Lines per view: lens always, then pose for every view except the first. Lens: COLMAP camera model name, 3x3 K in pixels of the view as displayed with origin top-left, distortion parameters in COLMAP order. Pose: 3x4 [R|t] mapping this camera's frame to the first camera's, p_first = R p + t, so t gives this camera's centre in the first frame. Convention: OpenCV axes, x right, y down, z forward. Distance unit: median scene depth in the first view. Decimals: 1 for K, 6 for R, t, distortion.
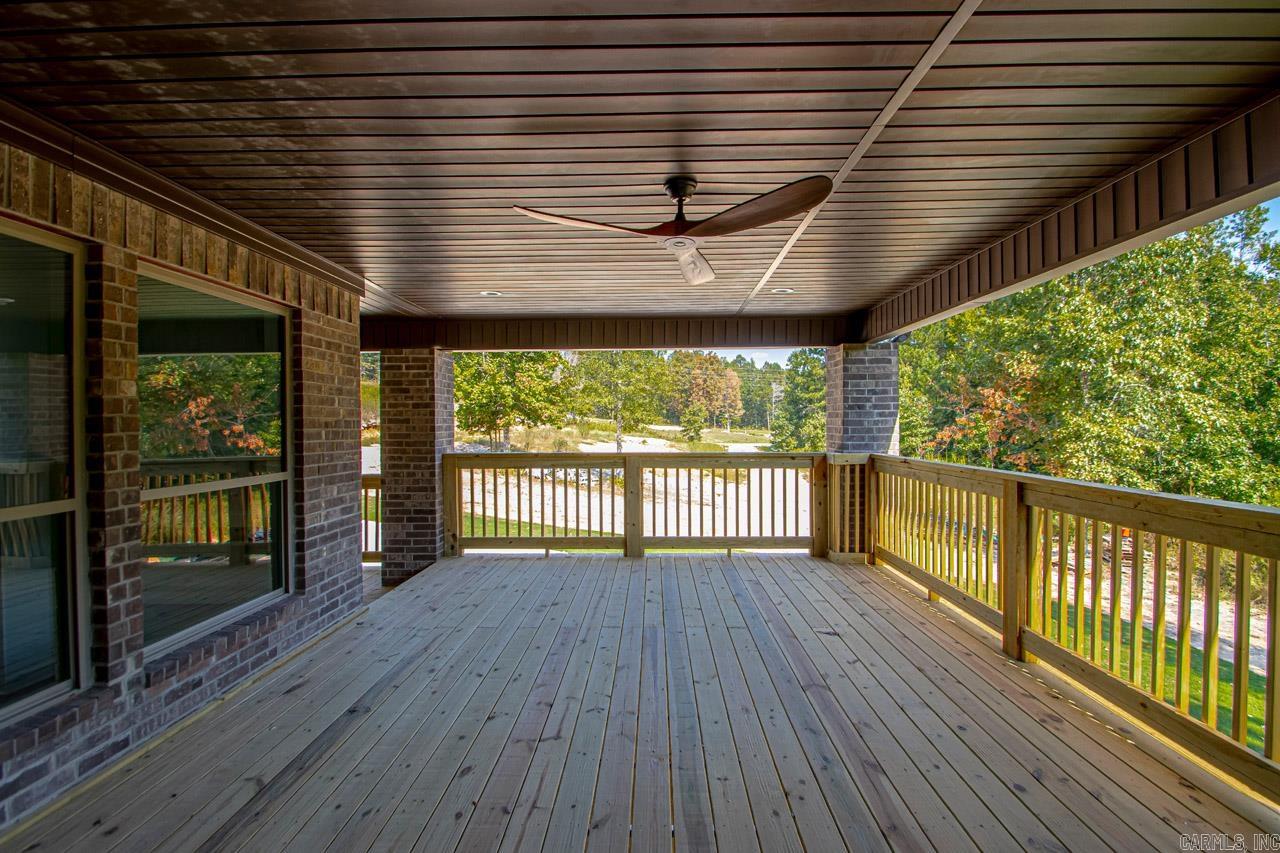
lens RADIAL K [[600.1, 0, 650.9], [0, 600.1, 427.9], [0, 0, 1]] dist [0.023353, -0.008766]
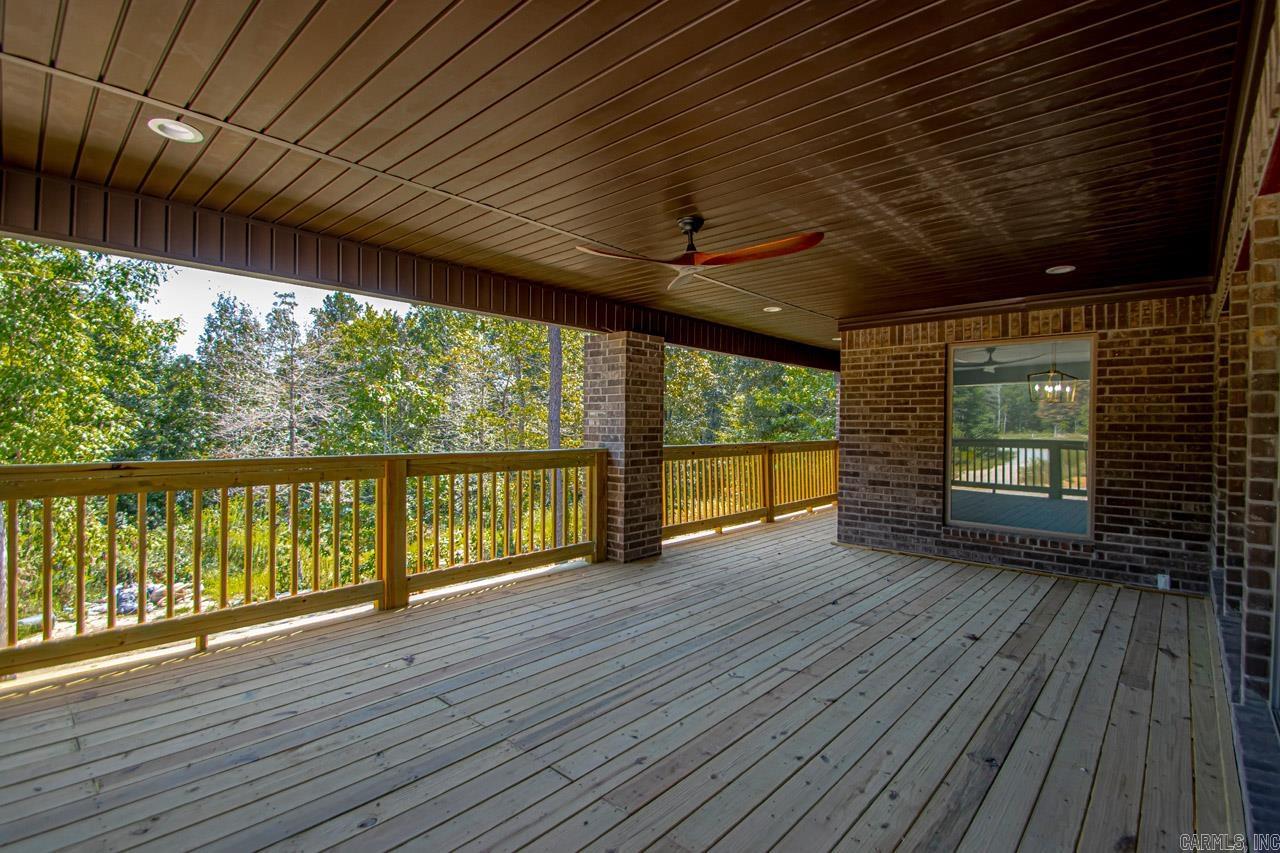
lens RADIAL K [[600.1, 0, 653.0], [0, 600.1, 427.3], [0, 0, 1]] dist [0.023353, -0.008766]
pose [[-0.757599, -0.004146, 0.652707, -0.687416], [-0.001327, 0.999988, 0.004813, 0.021371], [-0.652719, 0.002780, -0.757595, 1.932505]]
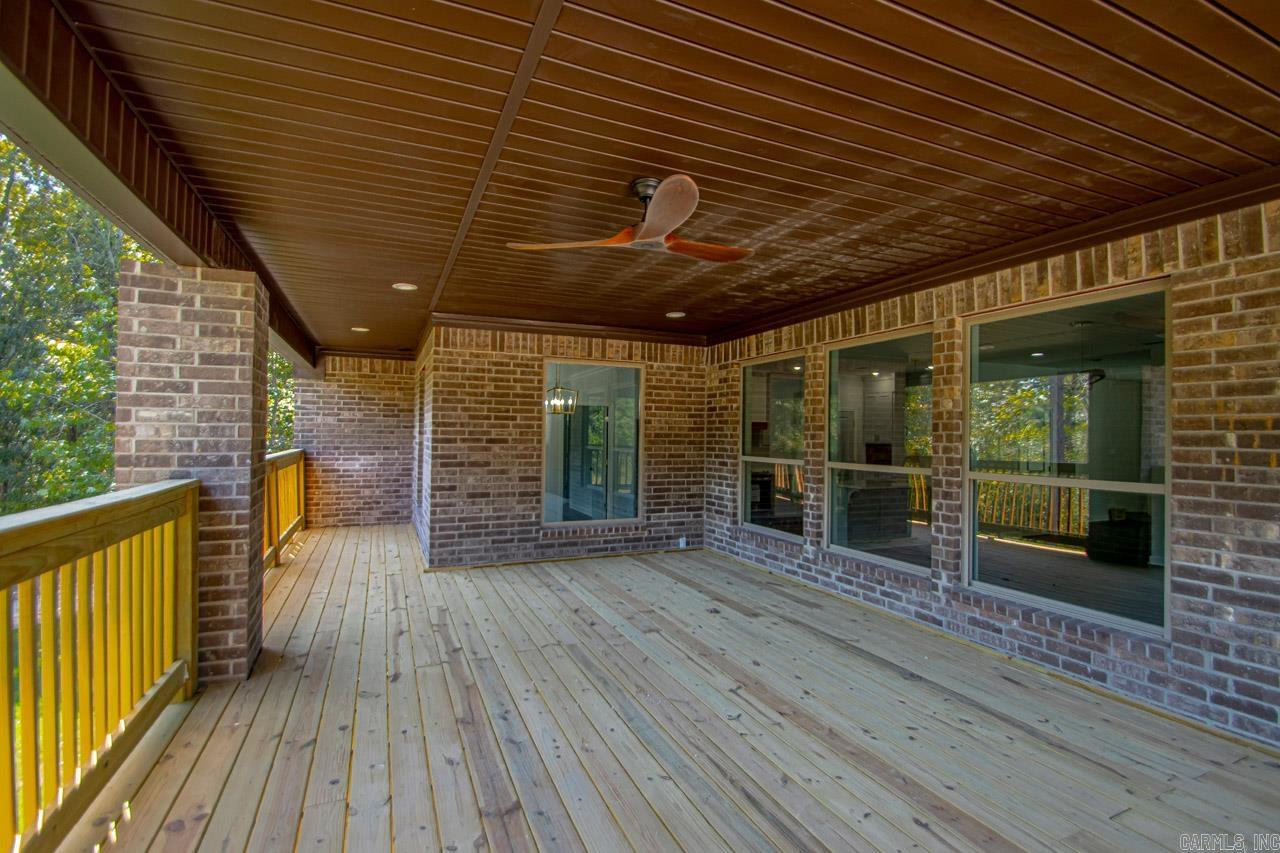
lens RADIAL K [[600.1, 0, 651.8], [0, 600.1, 426.5], [0, 0, 1]] dist [0.023353, -0.008766]
pose [[-0.904290, -0.008048, -0.426842, 0.454709], [-0.006549, 0.999966, -0.004980, 0.005610], [0.426868, -0.001708, -0.904312, 1.847744]]
